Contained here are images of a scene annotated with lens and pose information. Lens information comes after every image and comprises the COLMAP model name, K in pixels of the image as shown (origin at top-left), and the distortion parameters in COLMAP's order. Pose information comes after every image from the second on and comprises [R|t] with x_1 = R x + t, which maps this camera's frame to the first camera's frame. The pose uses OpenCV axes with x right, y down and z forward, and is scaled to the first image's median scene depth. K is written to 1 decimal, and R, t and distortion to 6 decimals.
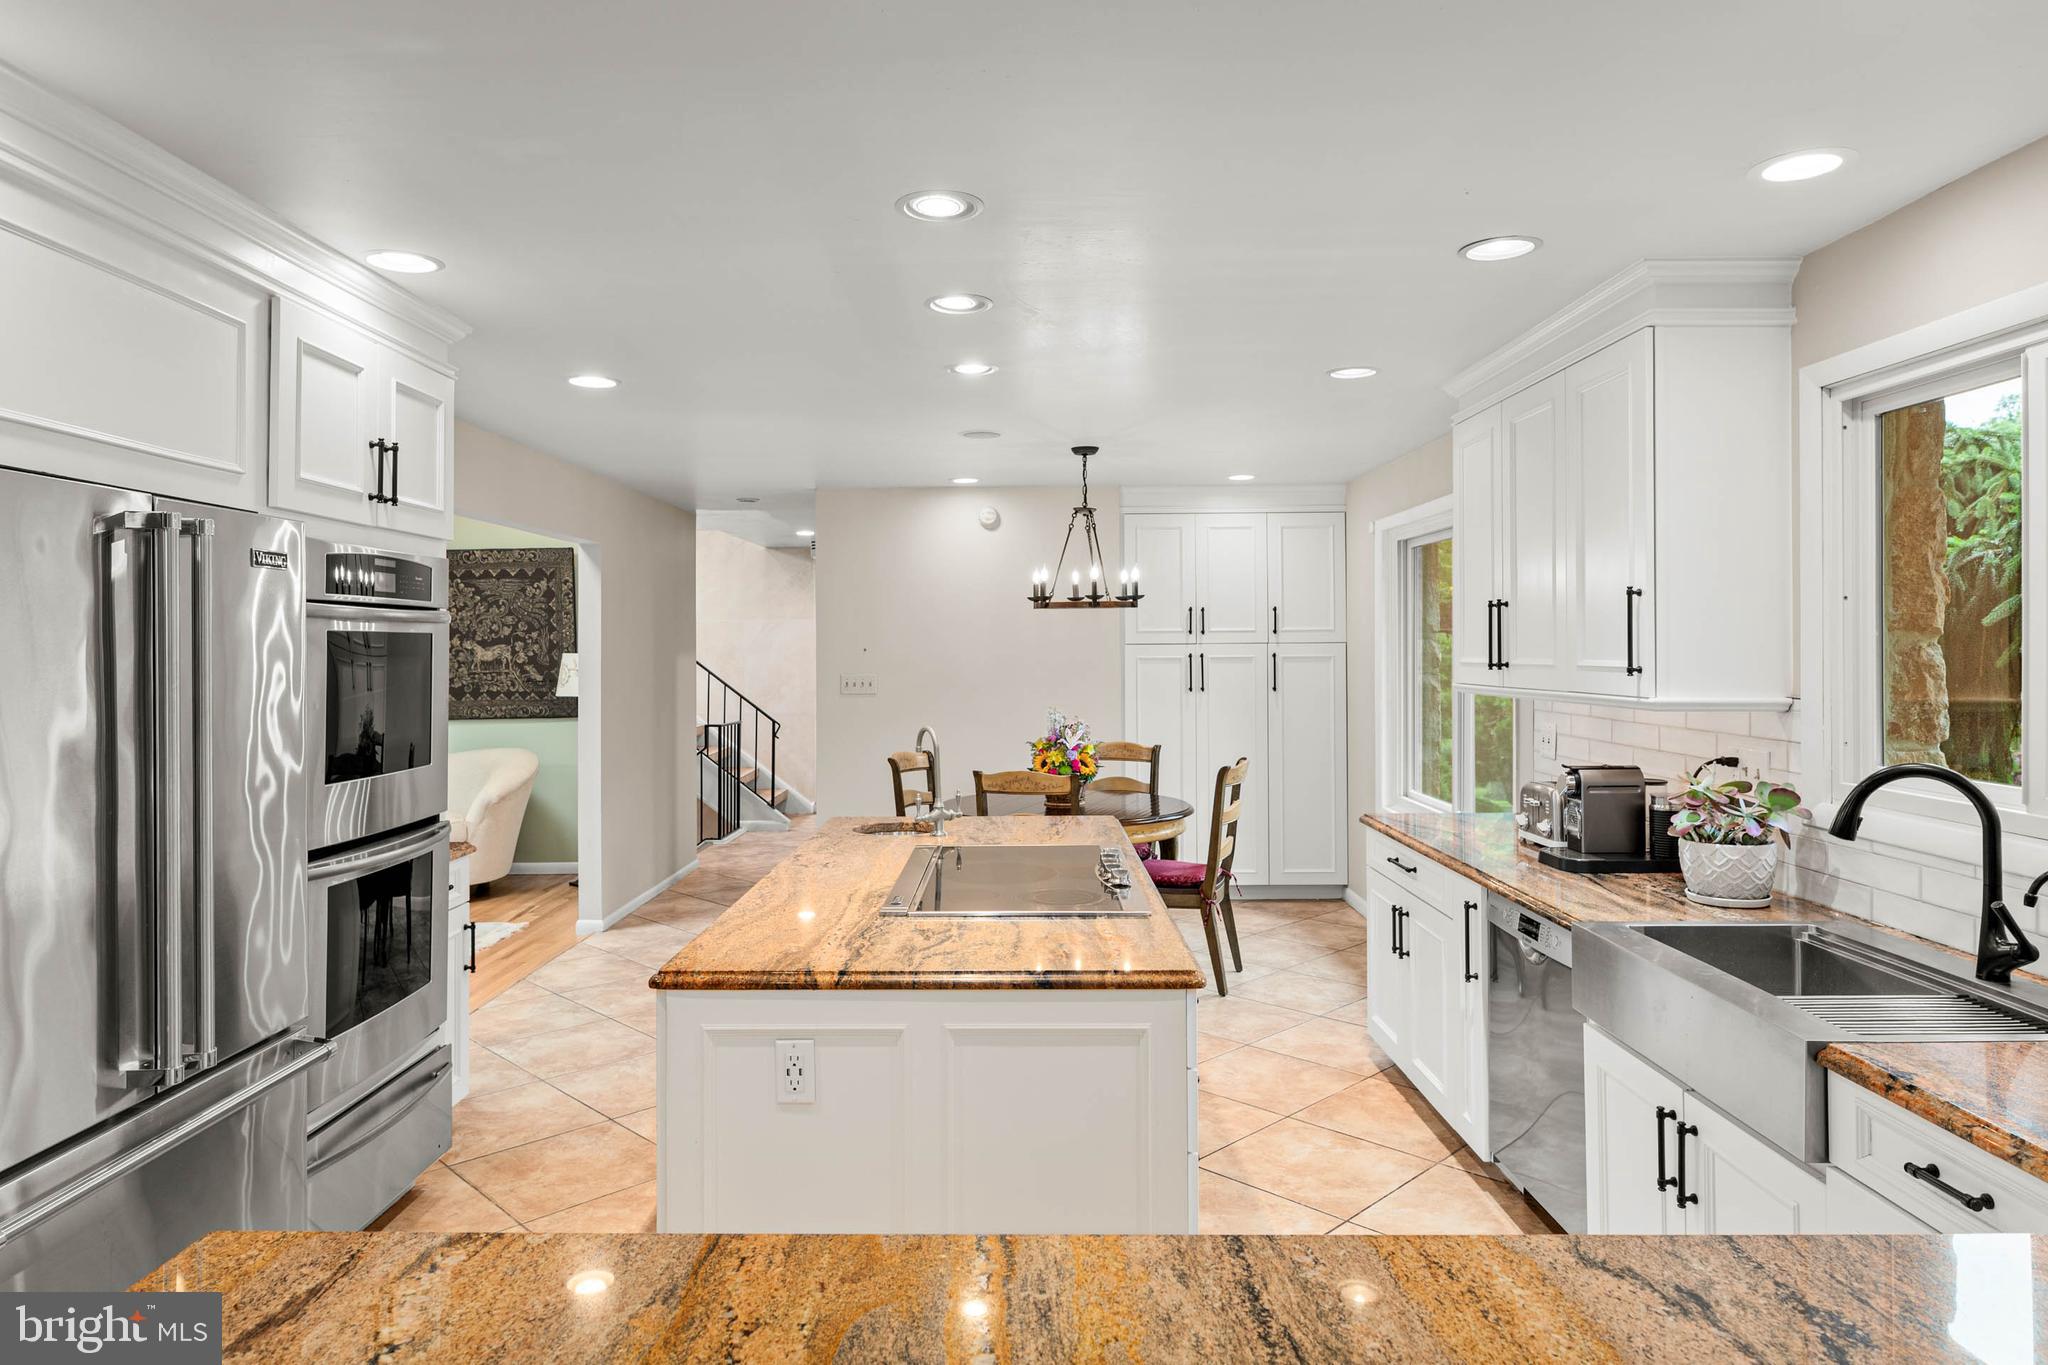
lens RADIAL K [[1207.9, 0, 1034.1], [0, 1207.9, 674.0], [0, 0, 1]] dist [0.002564, -0.002290]
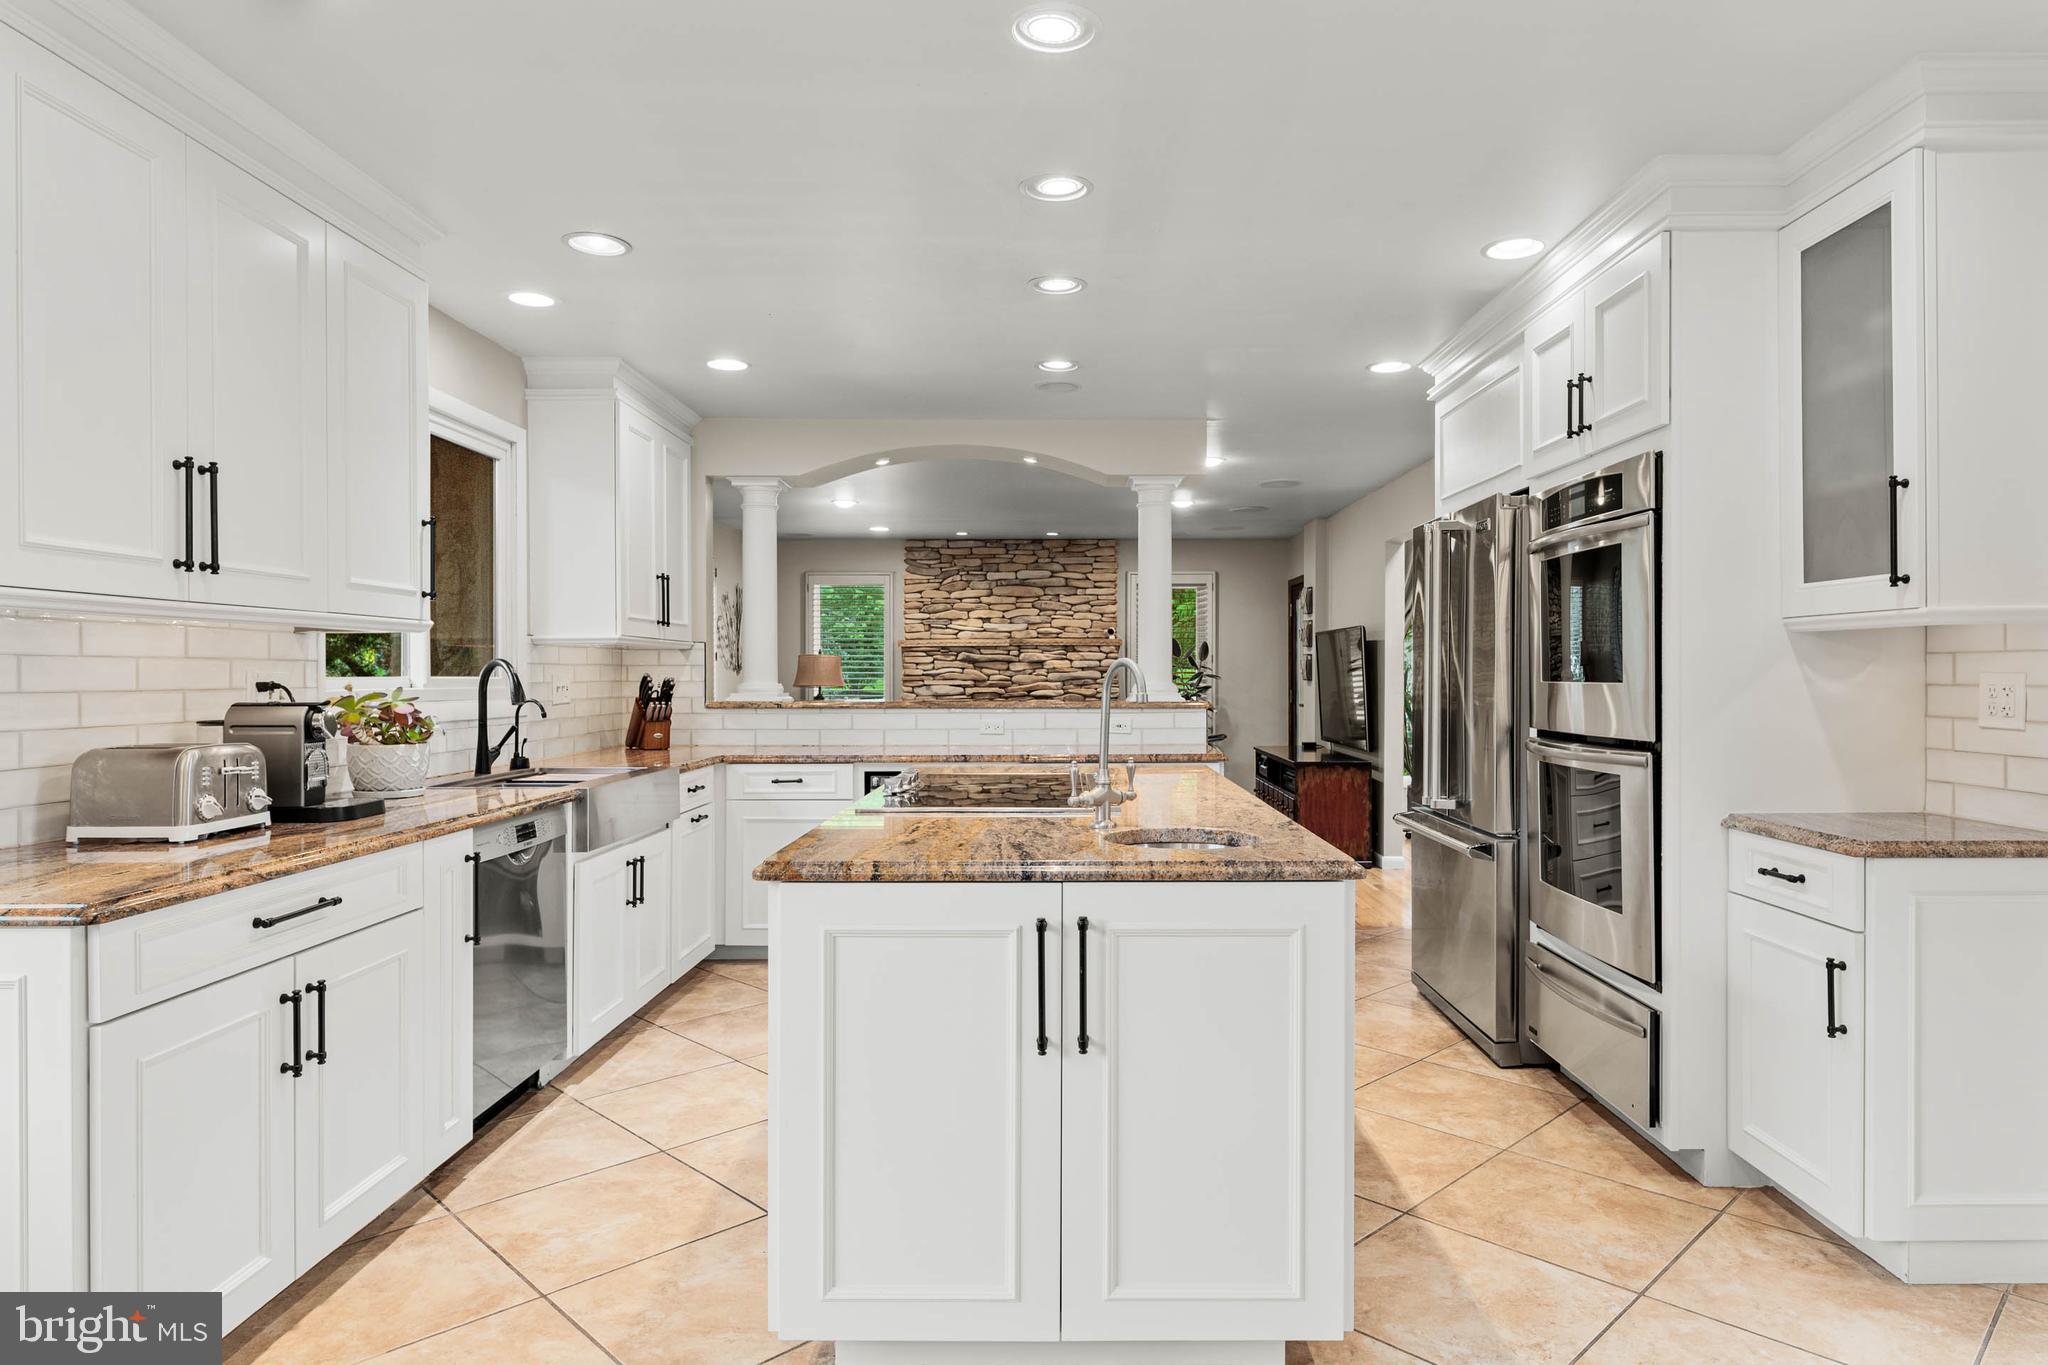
lens RADIAL K [[1207.9, 0, 1079.9], [0, 1207.9, 684.3], [0, 0, 1]] dist [0.002564, -0.002290]
pose [[-0.999973, 0.006640, -0.003091, -0.065407], [0.006542, 0.999504, 0.030815, 0.037496], [0.003294, 0.030794, -0.999520, 1.624912]]
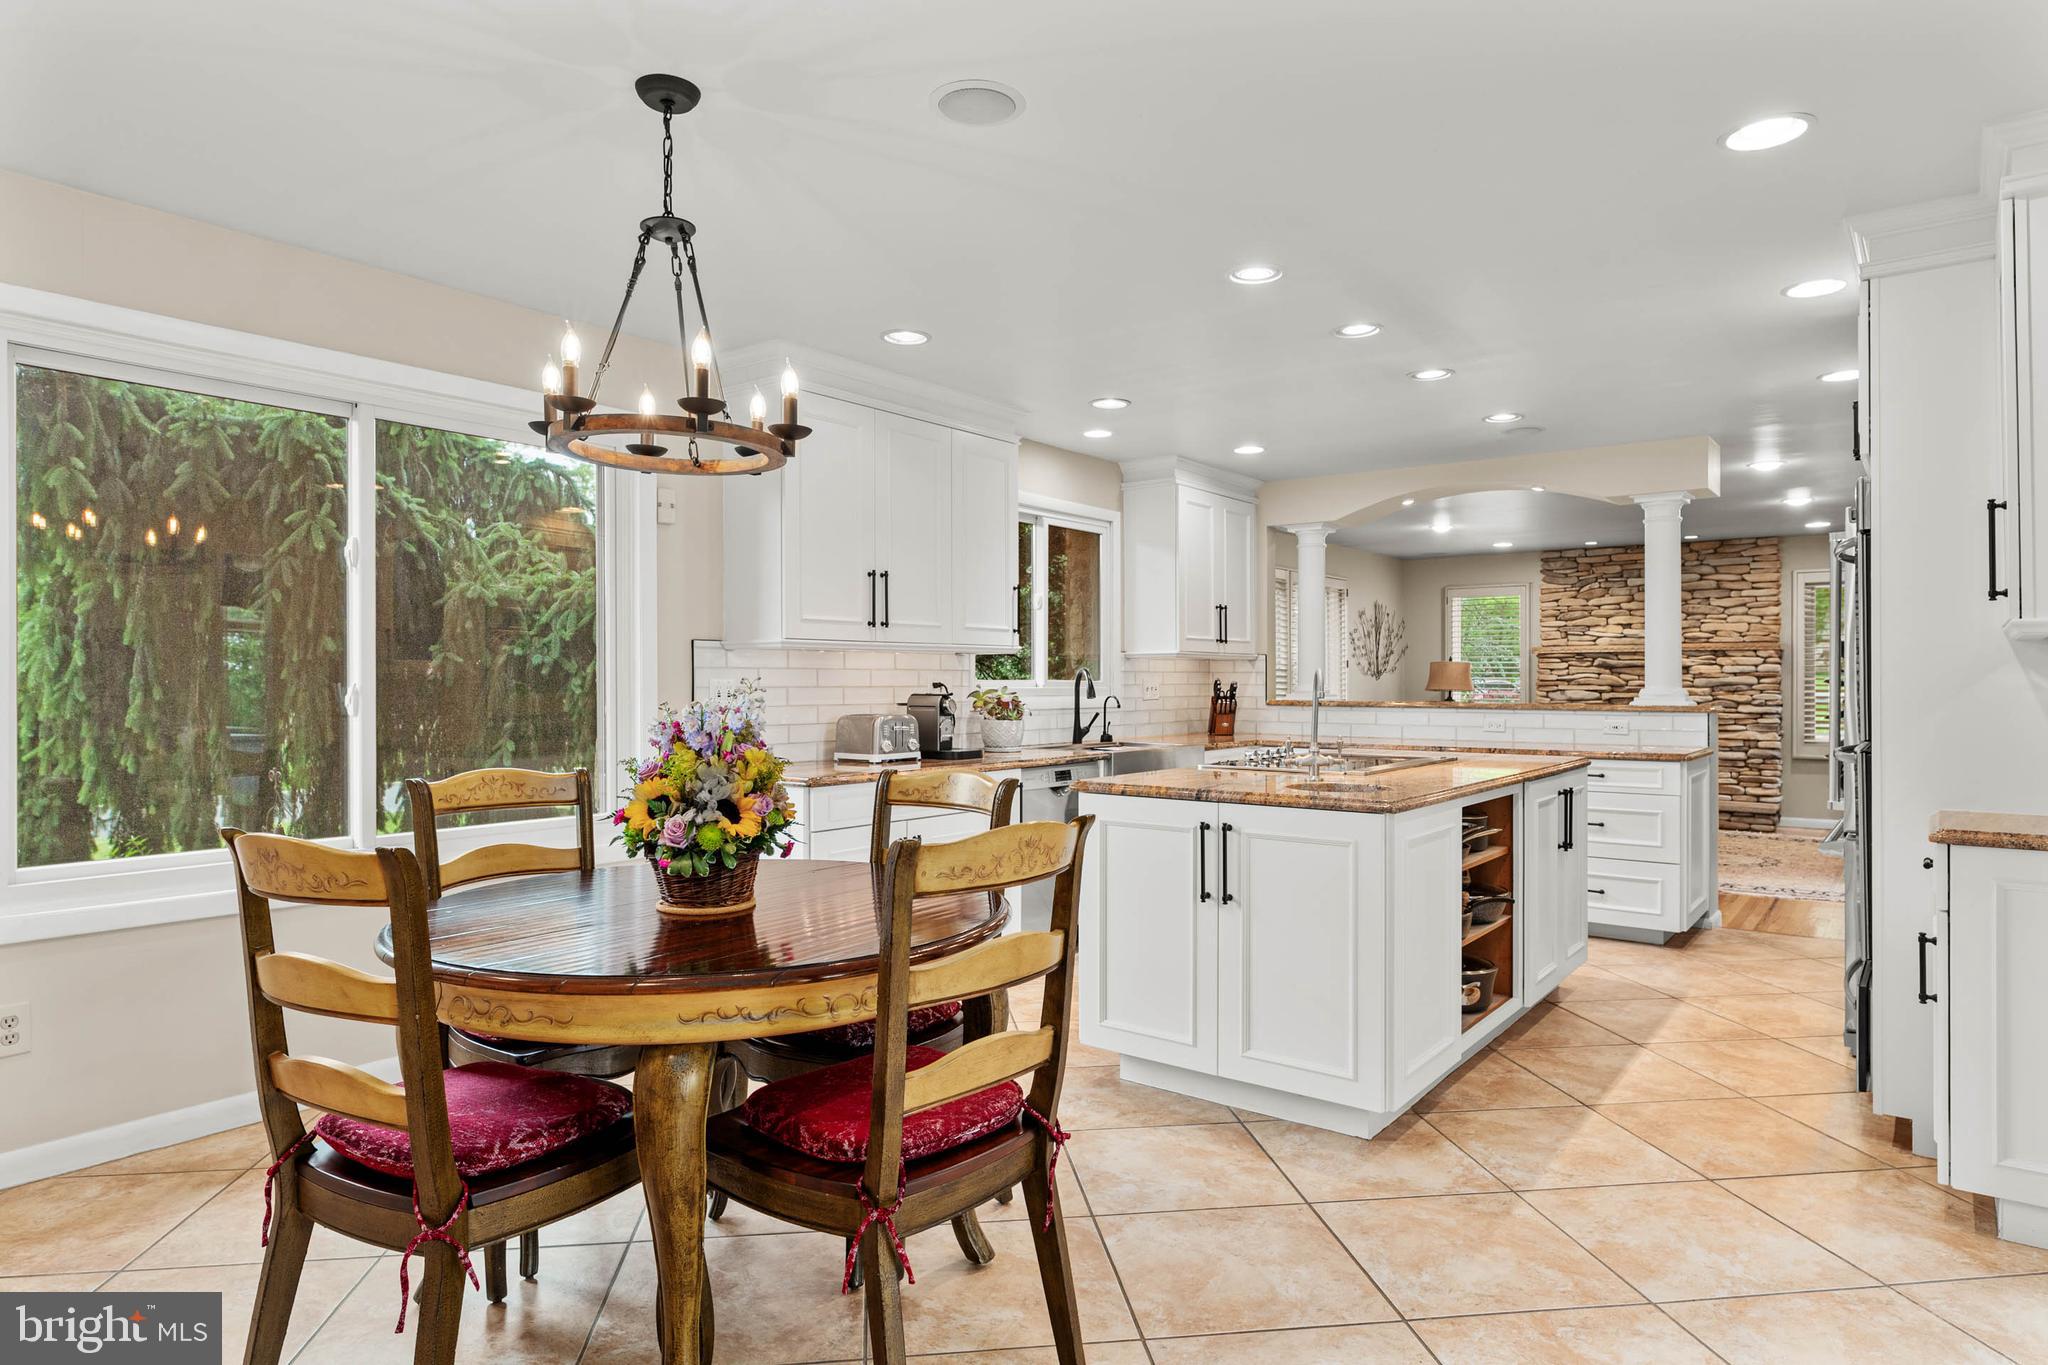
lens RADIAL K [[1207.9, 0, 1024.0], [0, 1207.9, 680.9], [0, 0, 1]] dist [0.002564, -0.002290]
pose [[-0.790150, 0.003916, 0.612901, -0.477254], [0.016773, 0.999743, 0.015237, 0.034911], [-0.612684, 0.022319, -0.790013, 1.881469]]
